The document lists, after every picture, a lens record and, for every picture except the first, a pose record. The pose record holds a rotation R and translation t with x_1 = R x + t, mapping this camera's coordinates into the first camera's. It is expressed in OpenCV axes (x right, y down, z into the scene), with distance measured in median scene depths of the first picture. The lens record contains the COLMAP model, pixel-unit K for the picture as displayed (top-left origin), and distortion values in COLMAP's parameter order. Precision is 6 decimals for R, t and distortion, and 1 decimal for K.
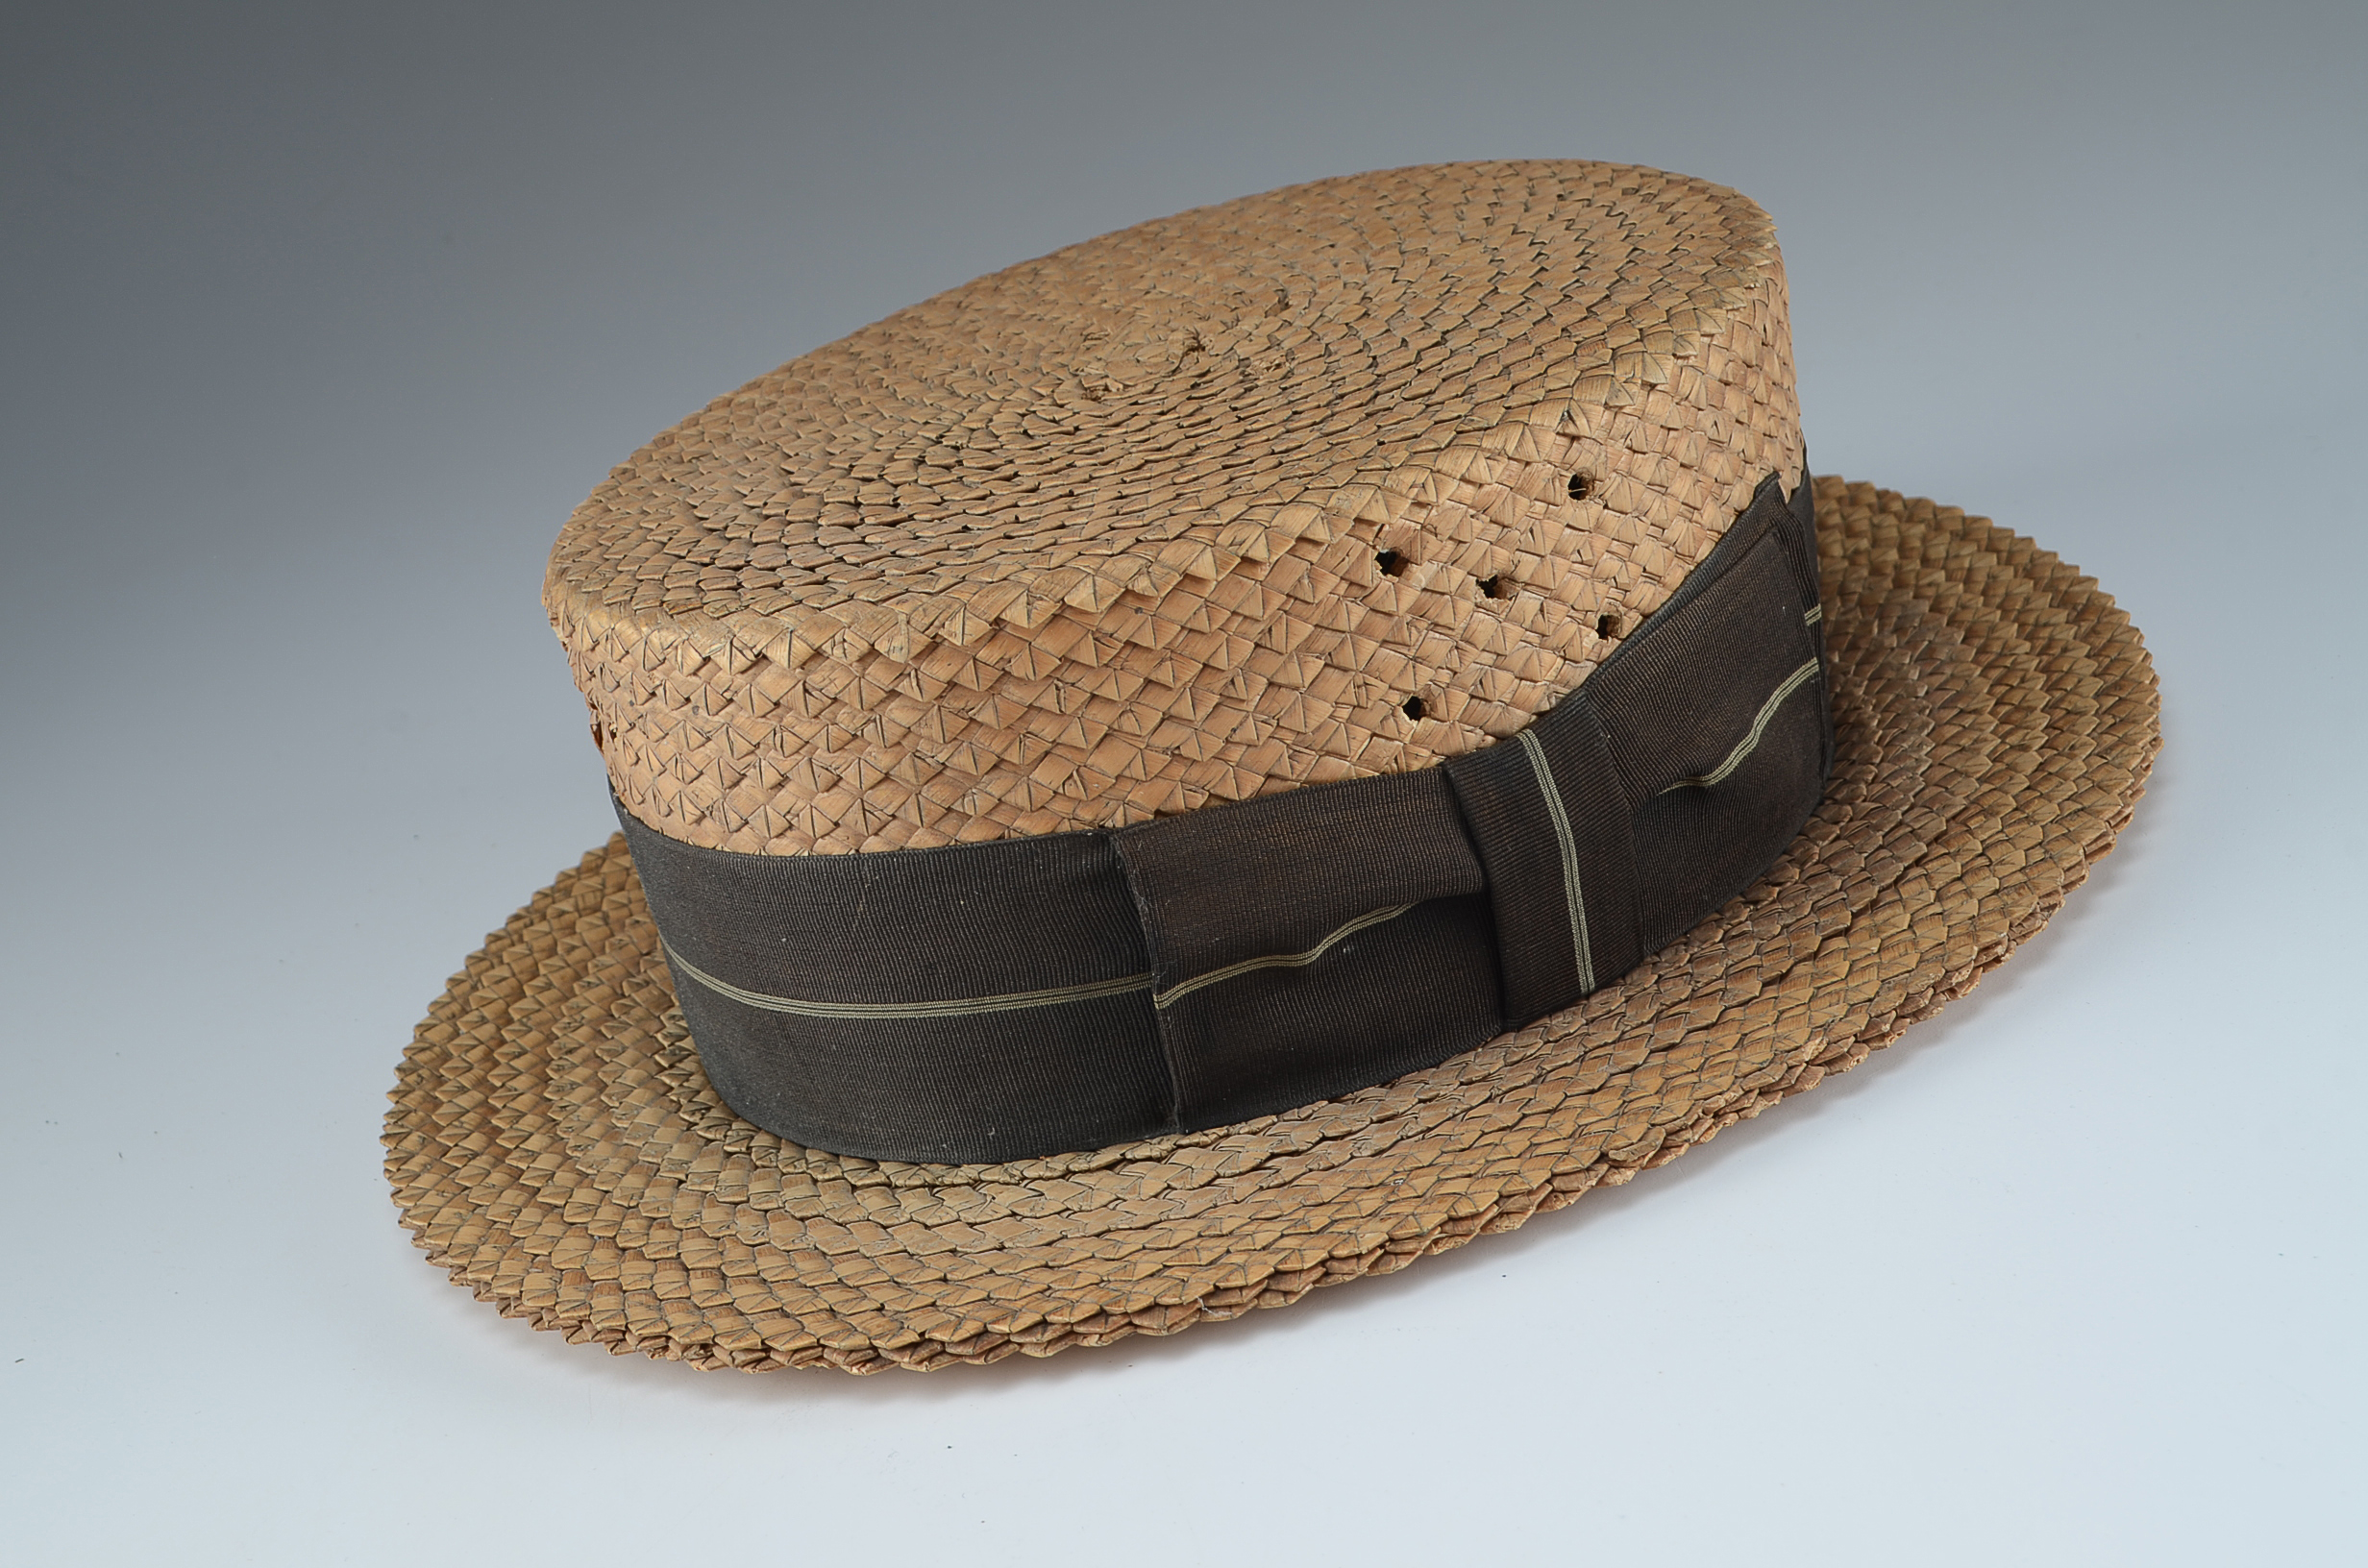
lens RADIAL K [[3509.0, 0, 1184.7], [0, 3509.0, 834.9], [0, 0, 1]] dist [-0.024194, -0.041600]
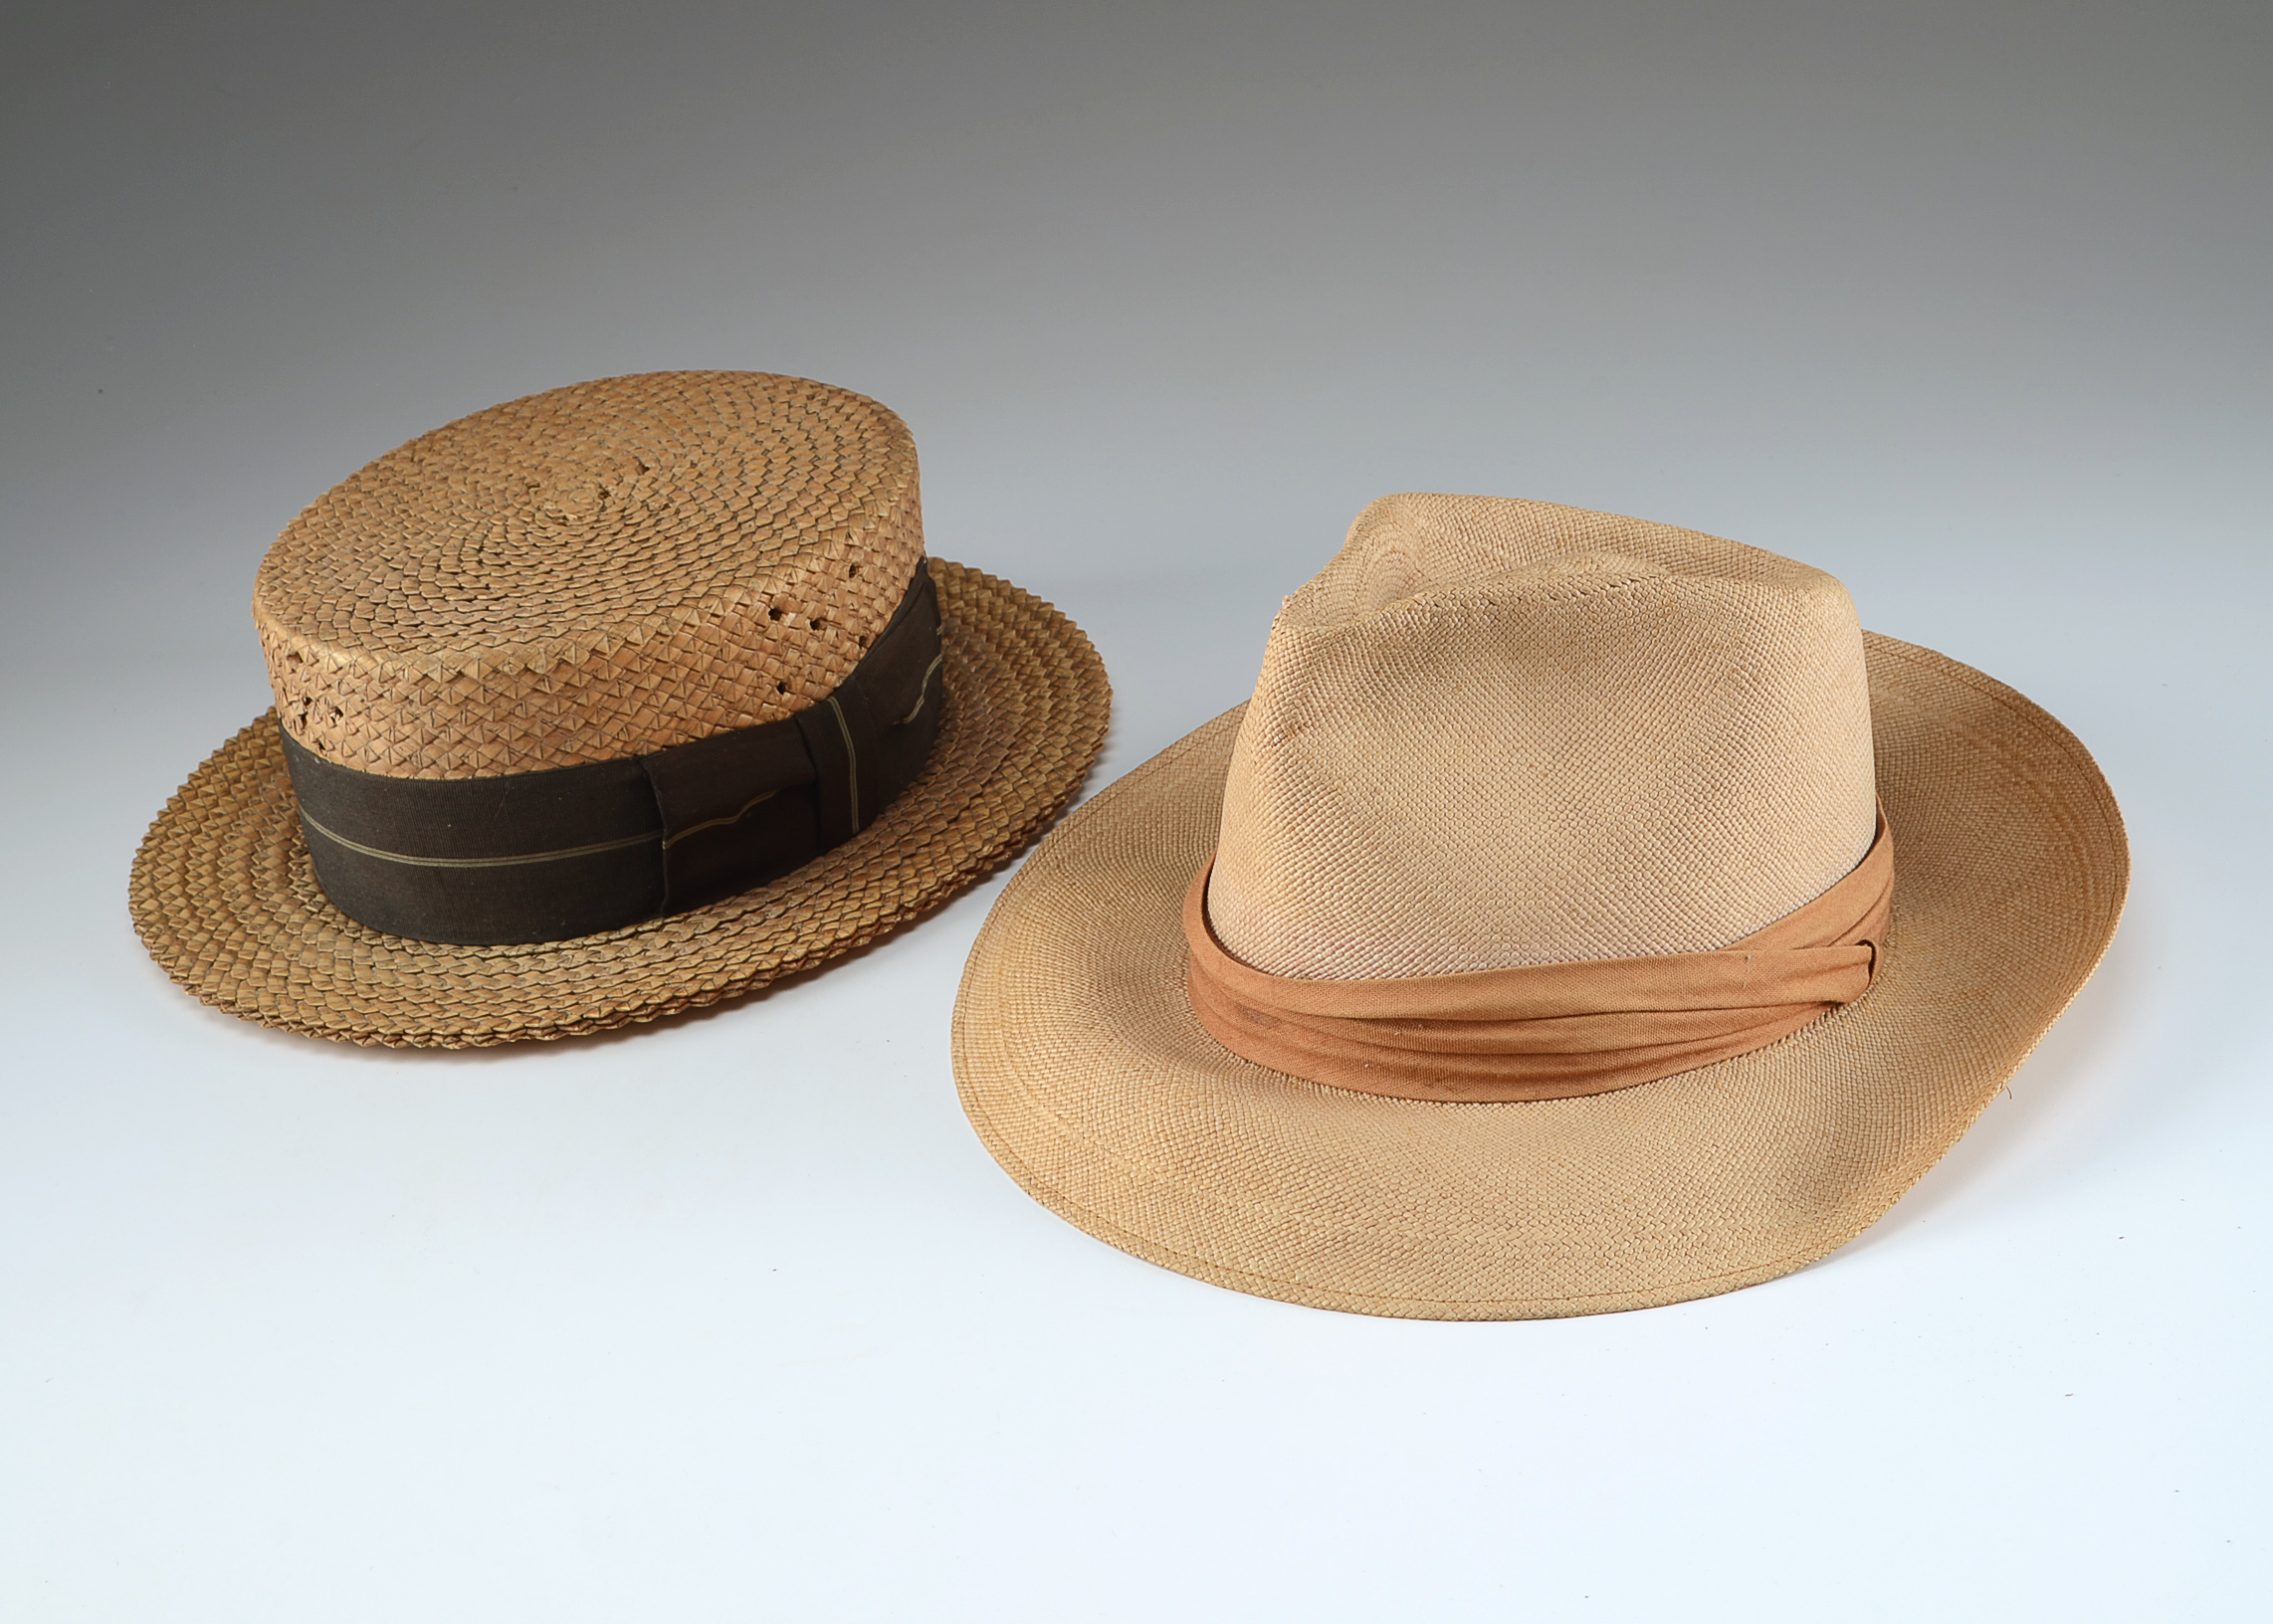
lens RADIAL K [[3893.5, 0, 1136.5], [0, 3893.5, 812.0], [0, 0, 1]] dist [0.013448, 0.010923]
pose [[0.921576, -0.050885, 0.384849, -0.583162], [0.052963, 0.998583, 0.005206, 0.031690], [-0.384568, 0.015585, 0.922965, -1.058962]]
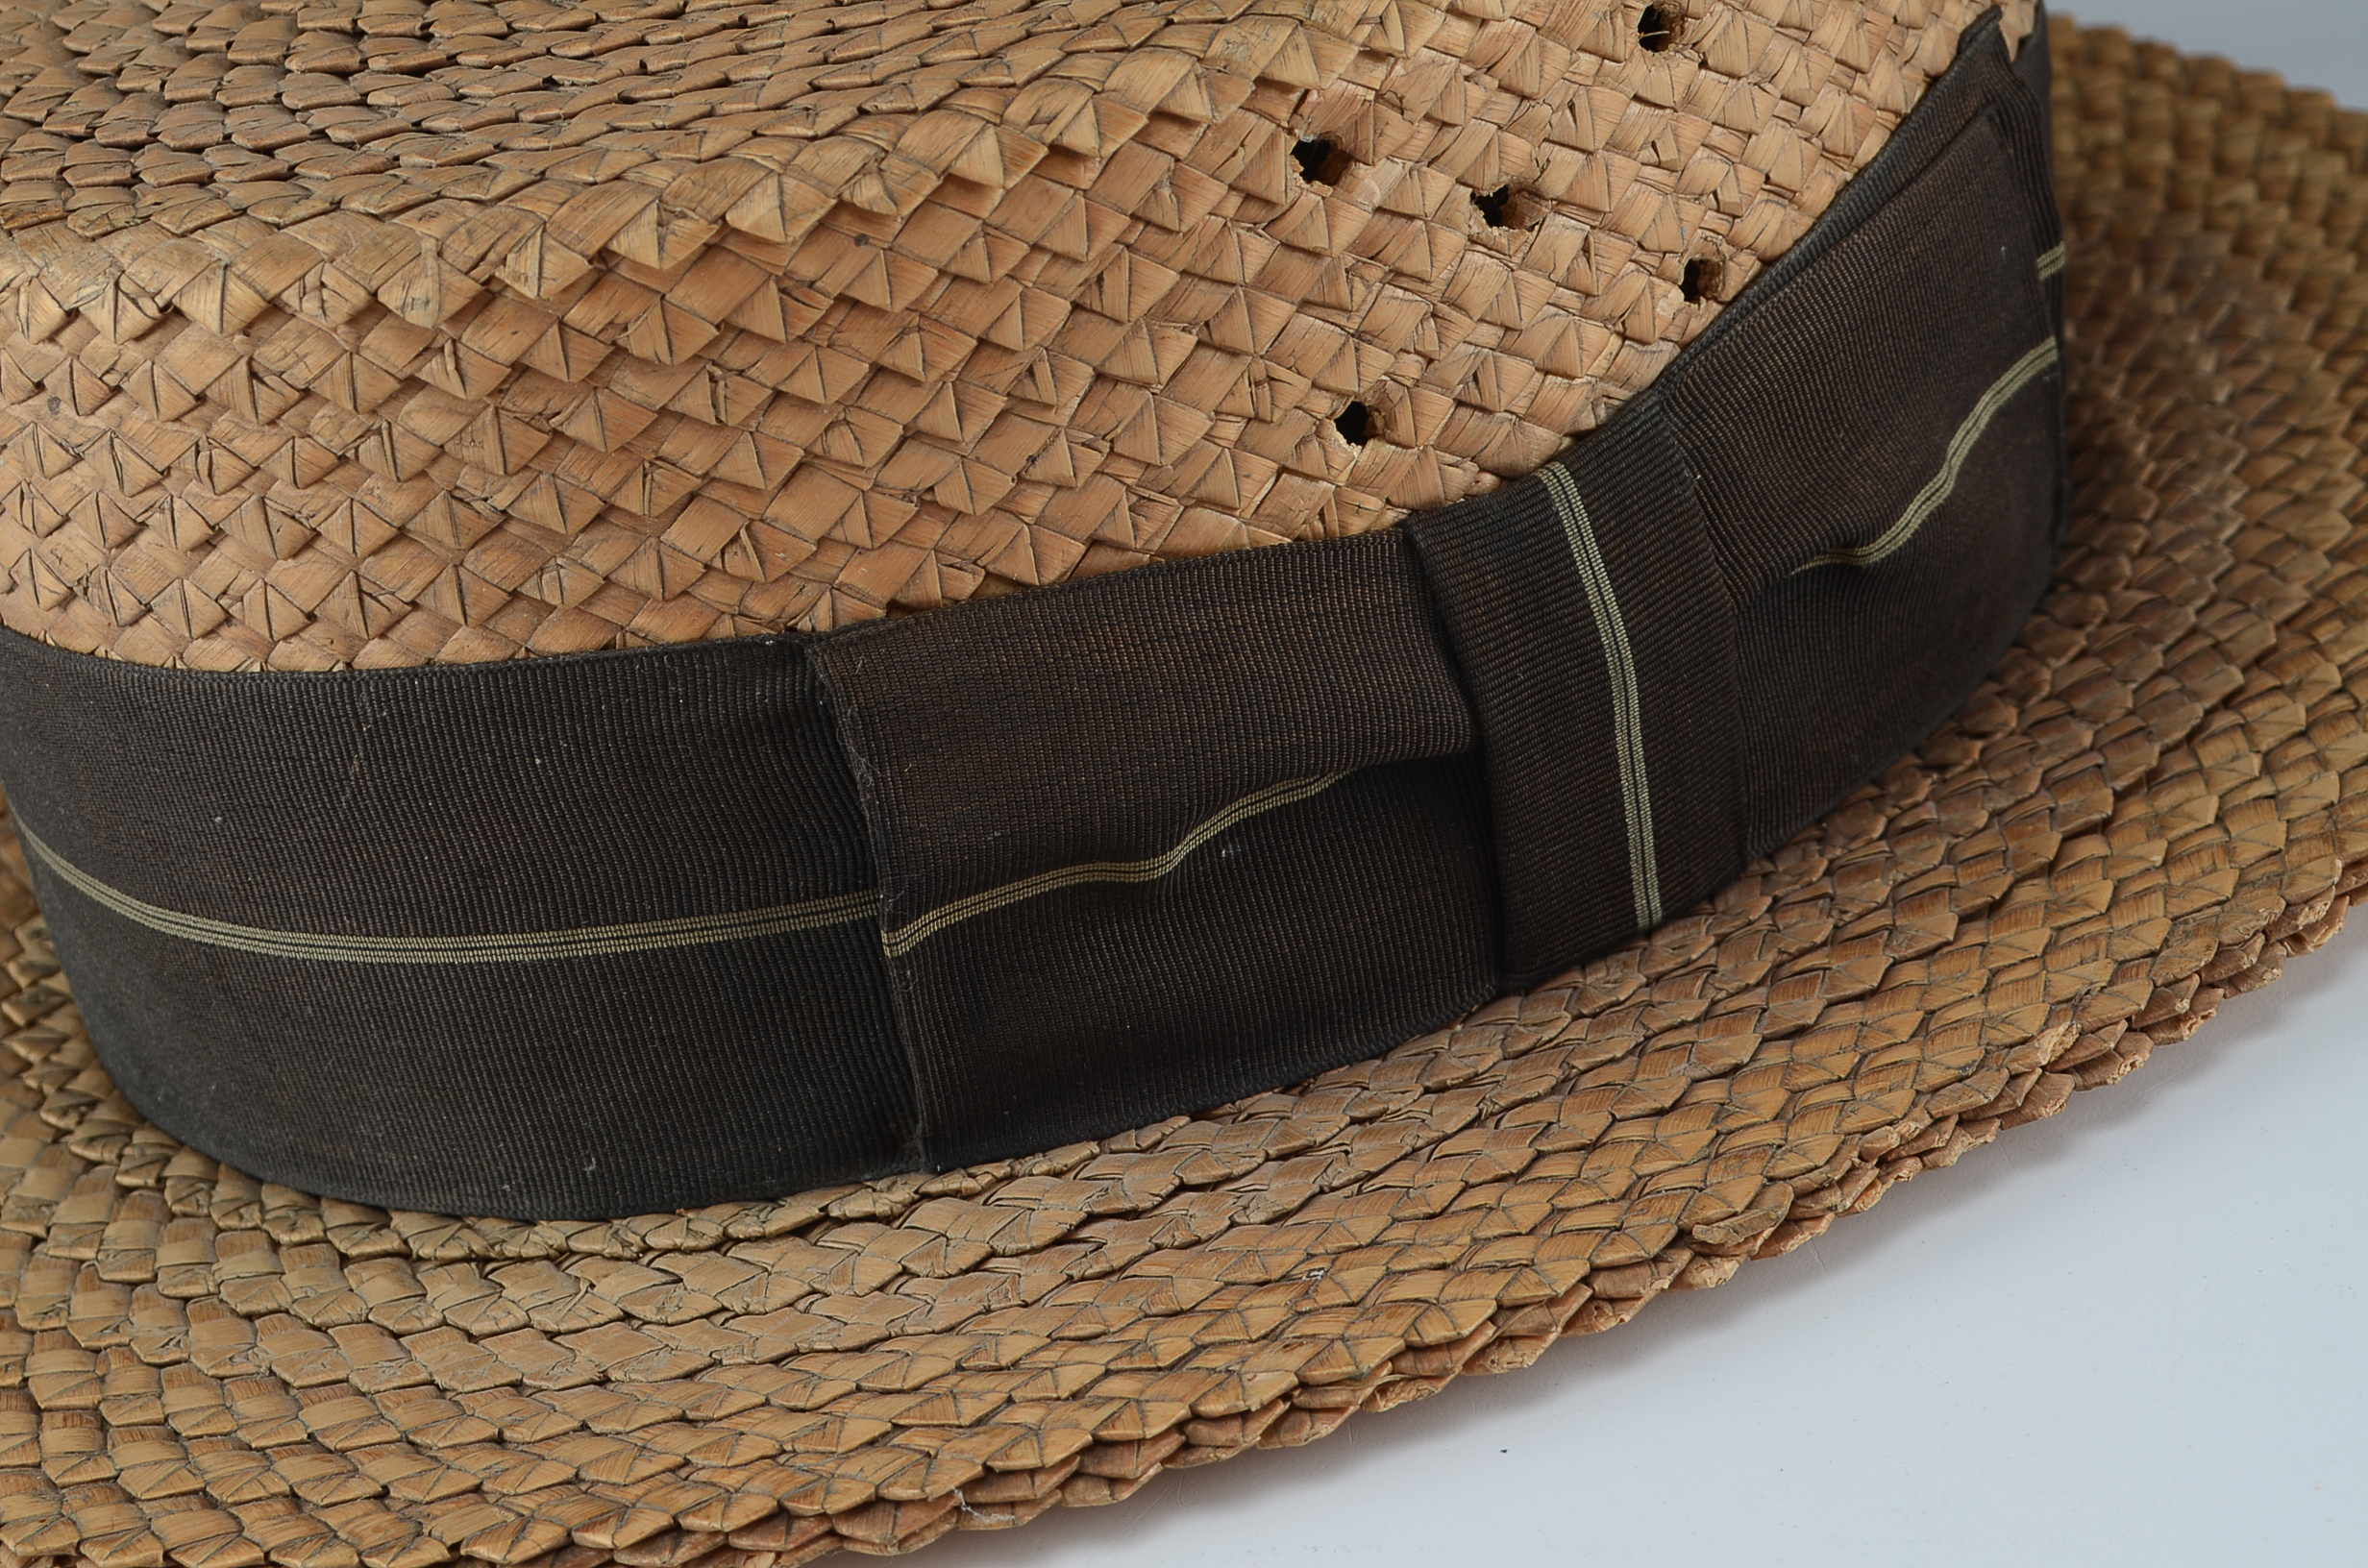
lens RADIAL K [[5288.1, 0, 1183.5], [0, 5288.1, 863.8], [0, 0, 1]] dist [0.019305, 0.062099]
pose [[0.998862, 0.012090, 0.046142, 0.000163], [-0.014871, 0.998062, 0.060425, -0.016483], [-0.045322, -0.061042, 0.997106, 0.158160]]
